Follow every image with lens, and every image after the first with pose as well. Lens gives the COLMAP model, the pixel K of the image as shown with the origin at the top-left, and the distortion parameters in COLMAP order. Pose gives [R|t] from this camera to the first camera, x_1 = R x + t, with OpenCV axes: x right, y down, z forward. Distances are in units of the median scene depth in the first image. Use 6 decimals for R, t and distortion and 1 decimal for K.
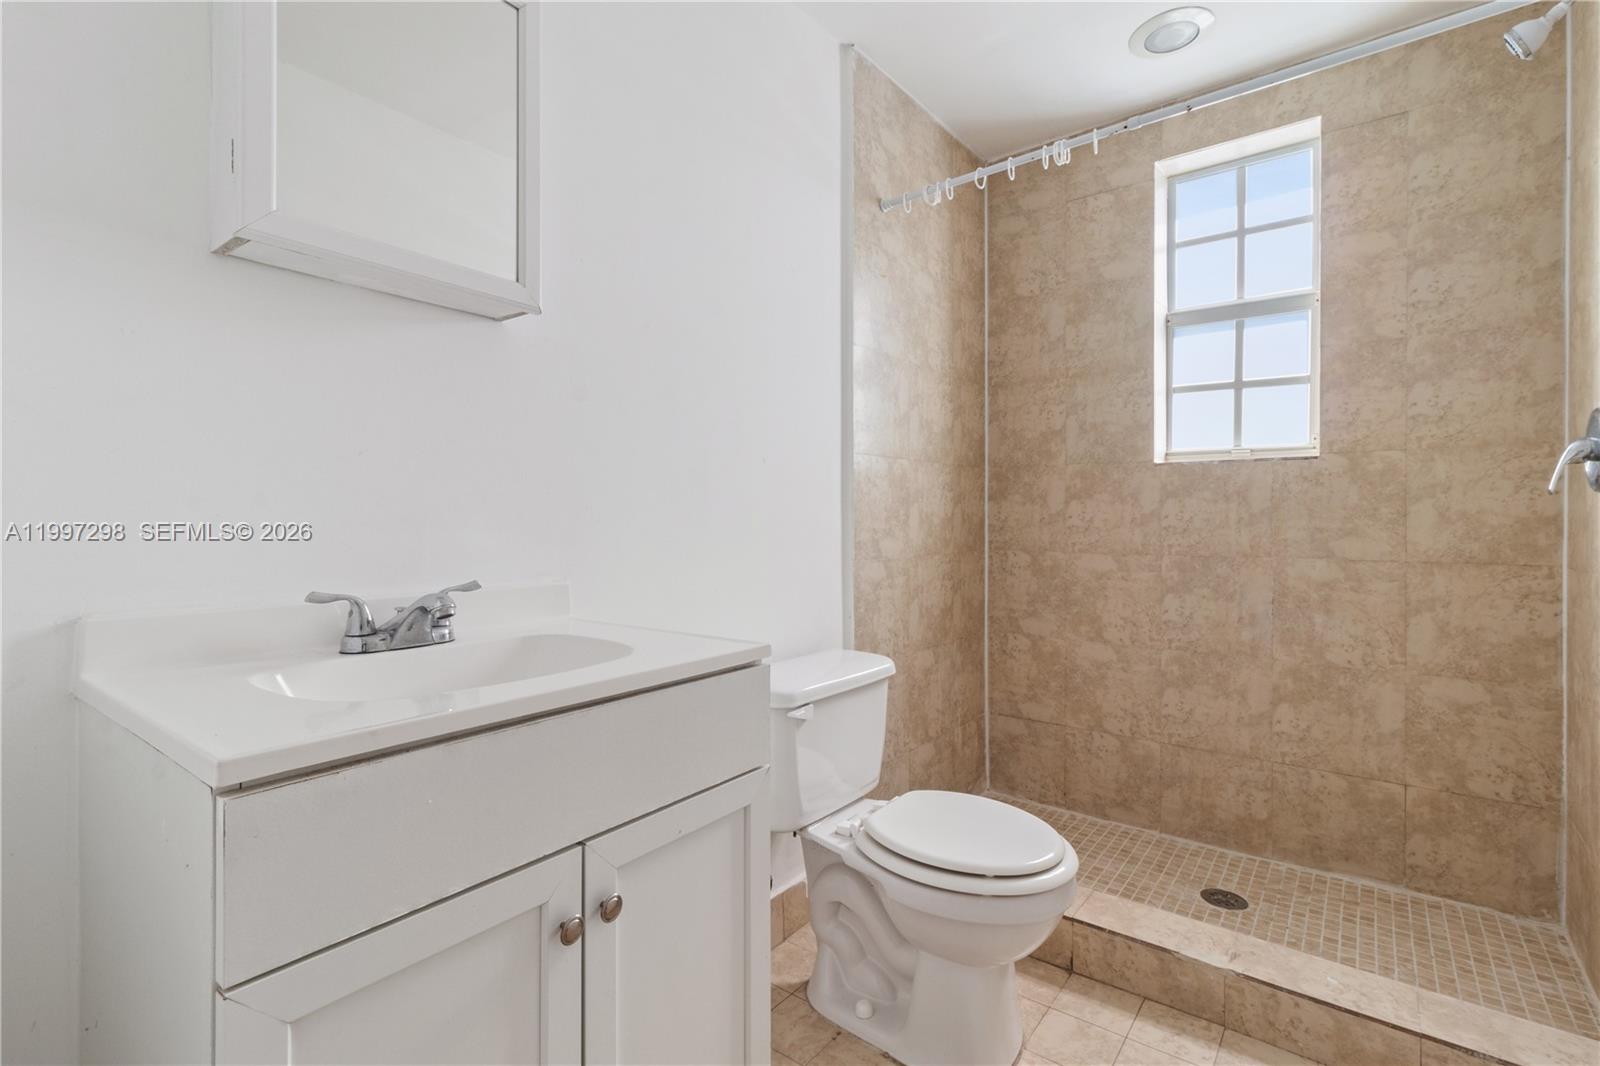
lens RADIAL K [[736.9, 0, 794.3], [0, 736.9, 520.2], [0, 0, 1]] dist [0.001406, 0.001001]
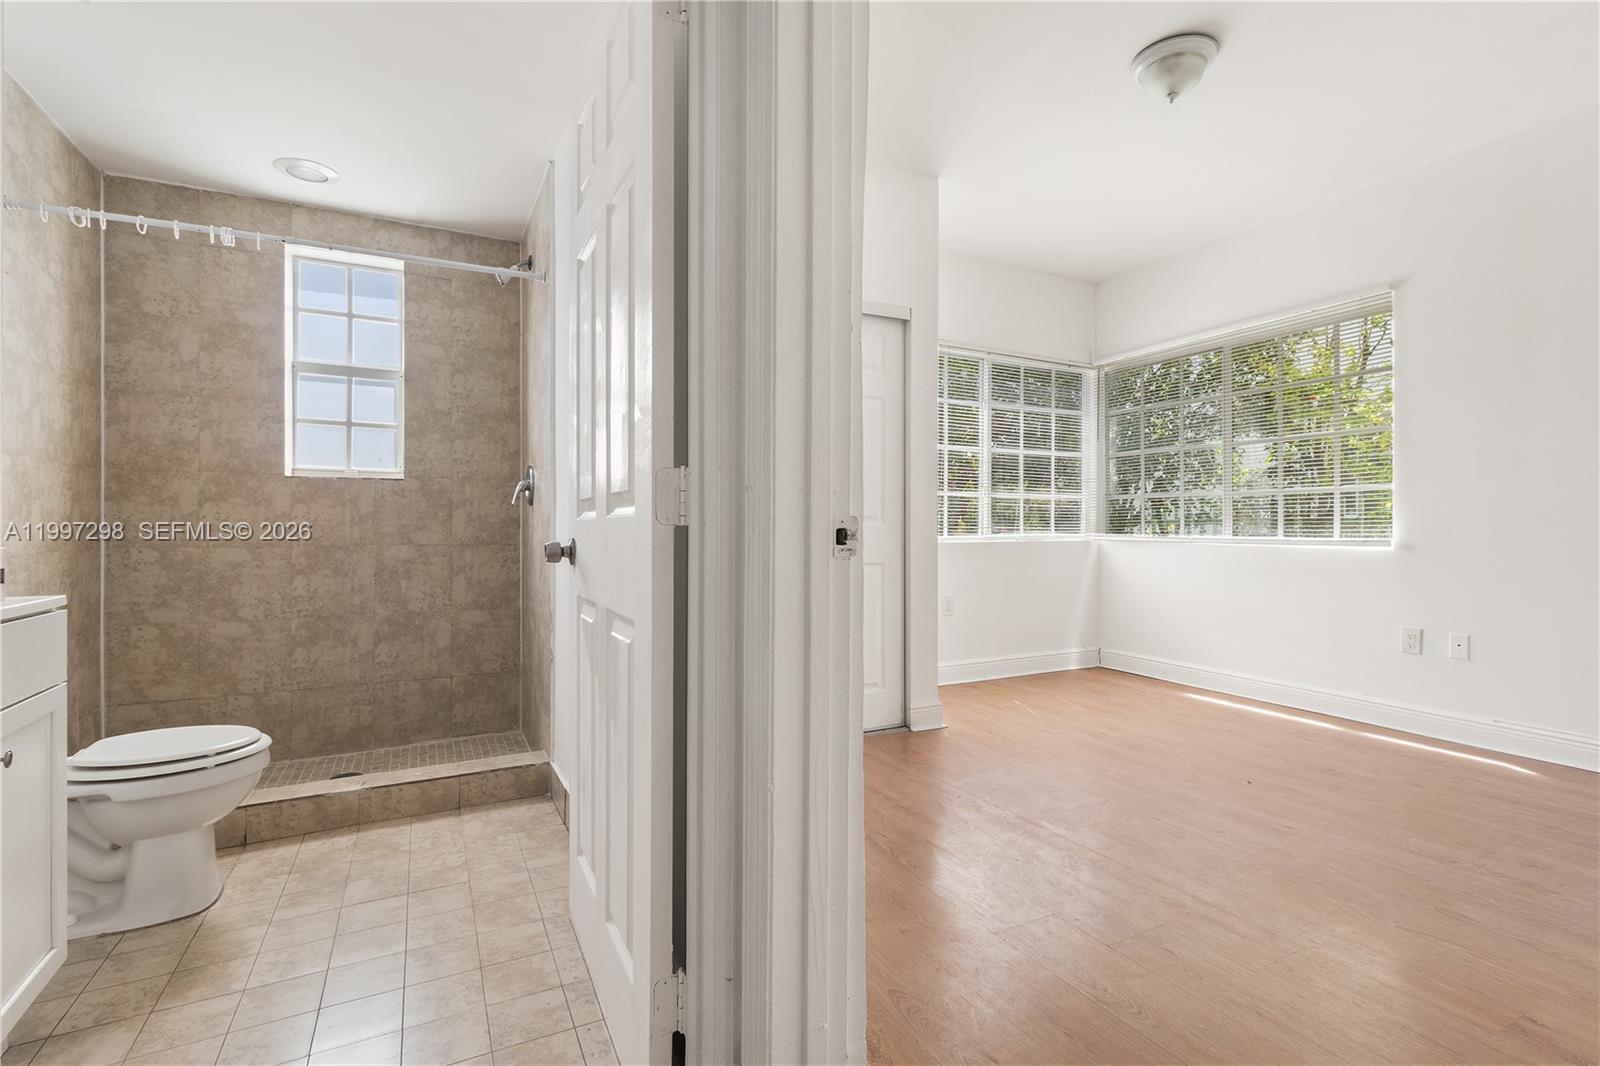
lens RADIAL K [[736.9, 0, 806.5], [0, 736.9, 527.6], [0, 0, 1]] dist [0.001406, 0.001001]
pose [[0.411887, 0.001152, 0.911234, -0.338331], [0.004460, 0.999985, -0.003280, 0.023570], [-0.911224, 0.005416, 0.411875, -0.394670]]
